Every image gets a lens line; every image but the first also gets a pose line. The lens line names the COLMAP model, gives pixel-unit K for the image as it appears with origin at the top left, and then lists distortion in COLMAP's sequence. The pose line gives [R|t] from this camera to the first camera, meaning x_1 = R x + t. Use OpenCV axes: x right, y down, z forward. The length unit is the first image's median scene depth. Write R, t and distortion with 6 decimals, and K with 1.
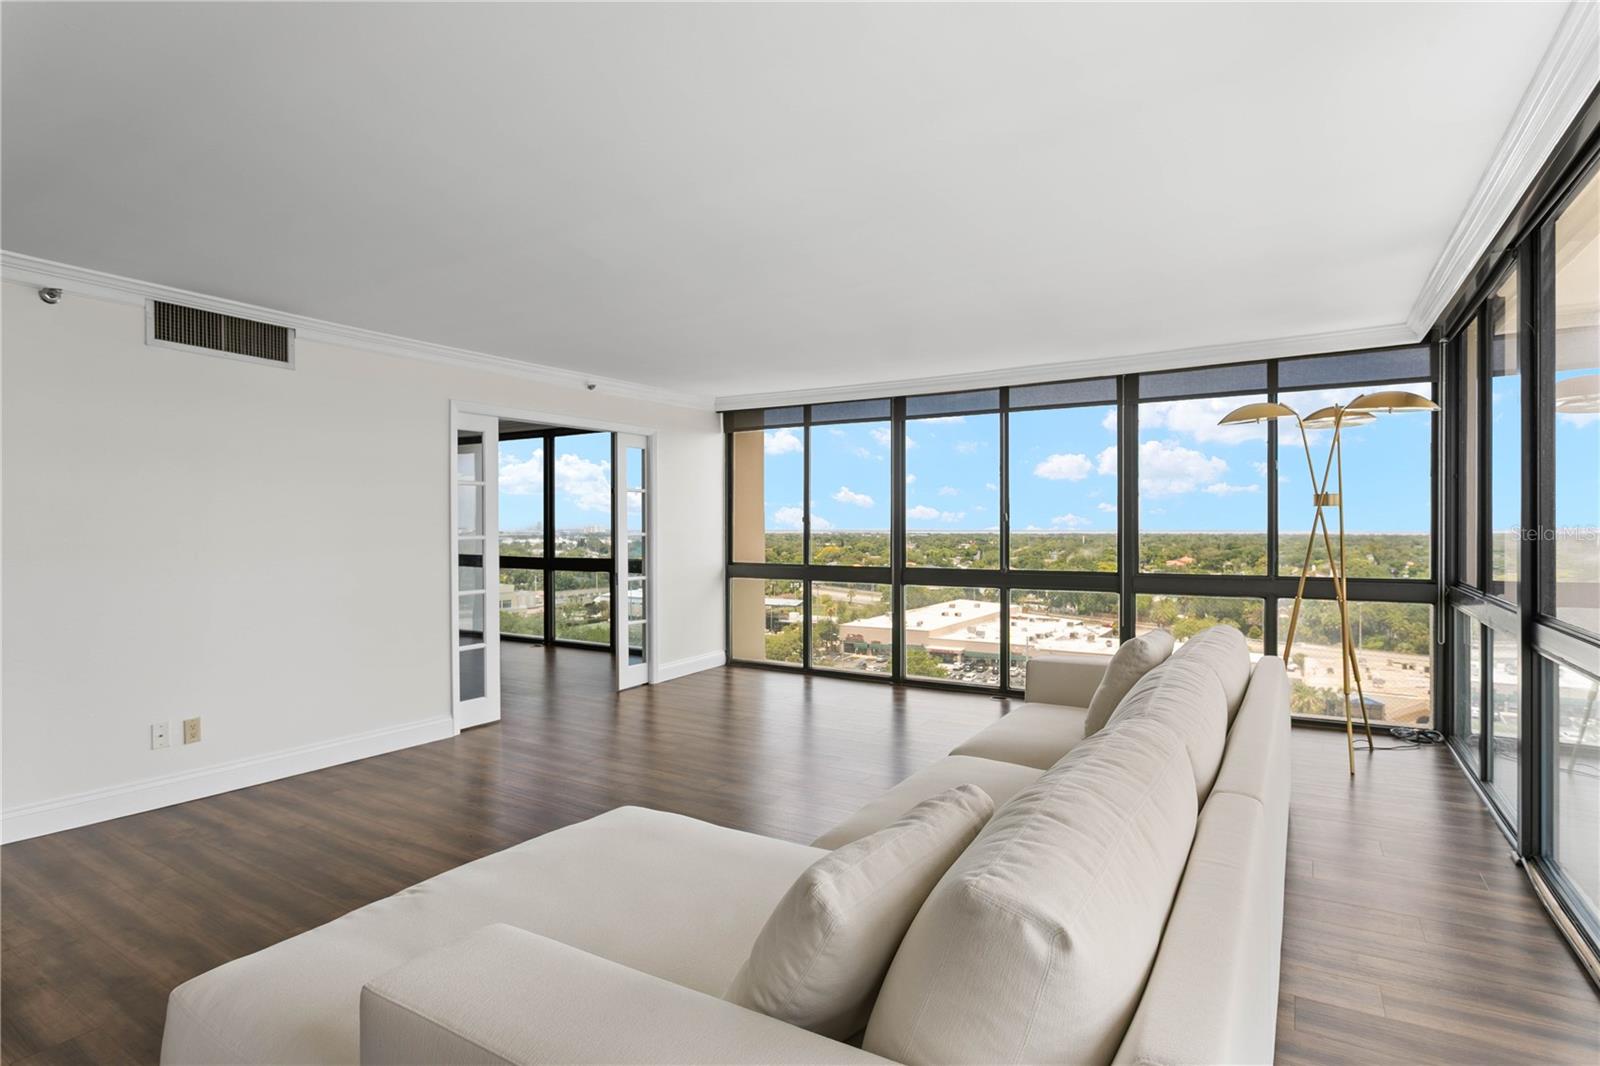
lens RADIAL K [[833.5, 0, 800.0], [0, 833.5, 533.0], [0, 0, 1]] dist [-0.001450, -0.000135]
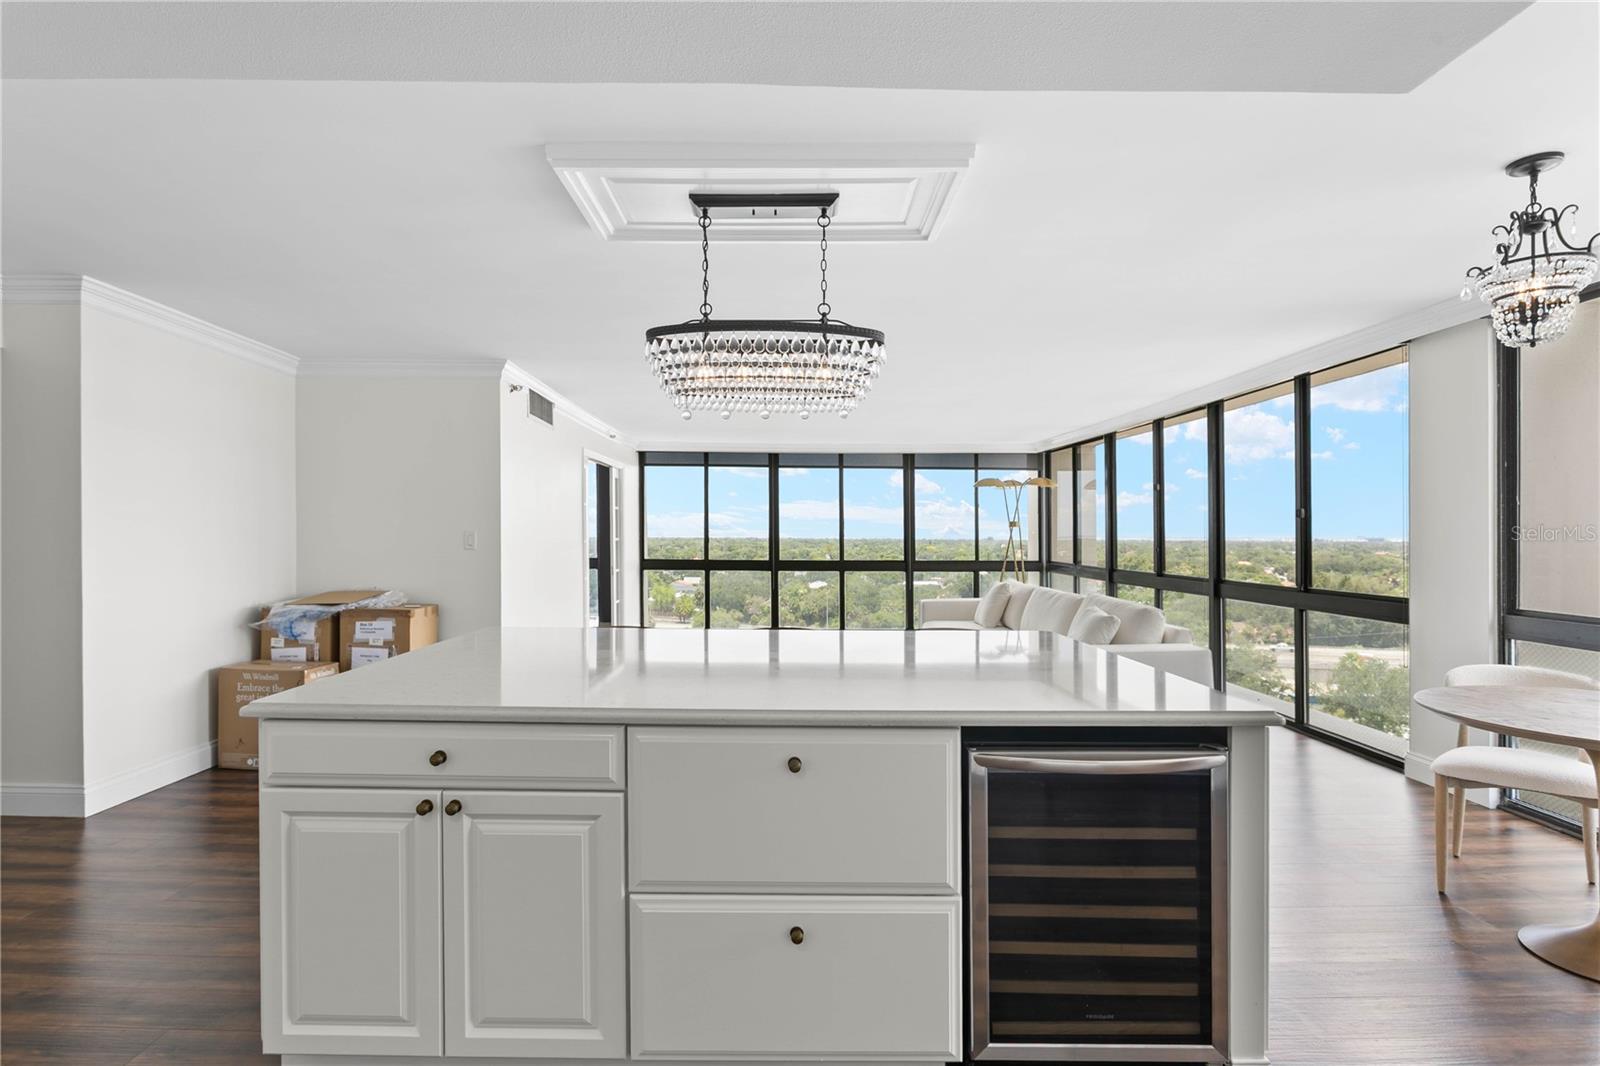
lens RADIAL K [[833.5, 0, 800.0], [0, 833.5, 533.0], [0, 0, 1]] dist [-0.001450, -0.000135]
pose [[0.829629, 0.006591, 0.558277, -0.753082], [-0.004370, 0.999976, -0.005312, -0.001670], [-0.558298, 0.001967, 0.829638, -0.359714]]
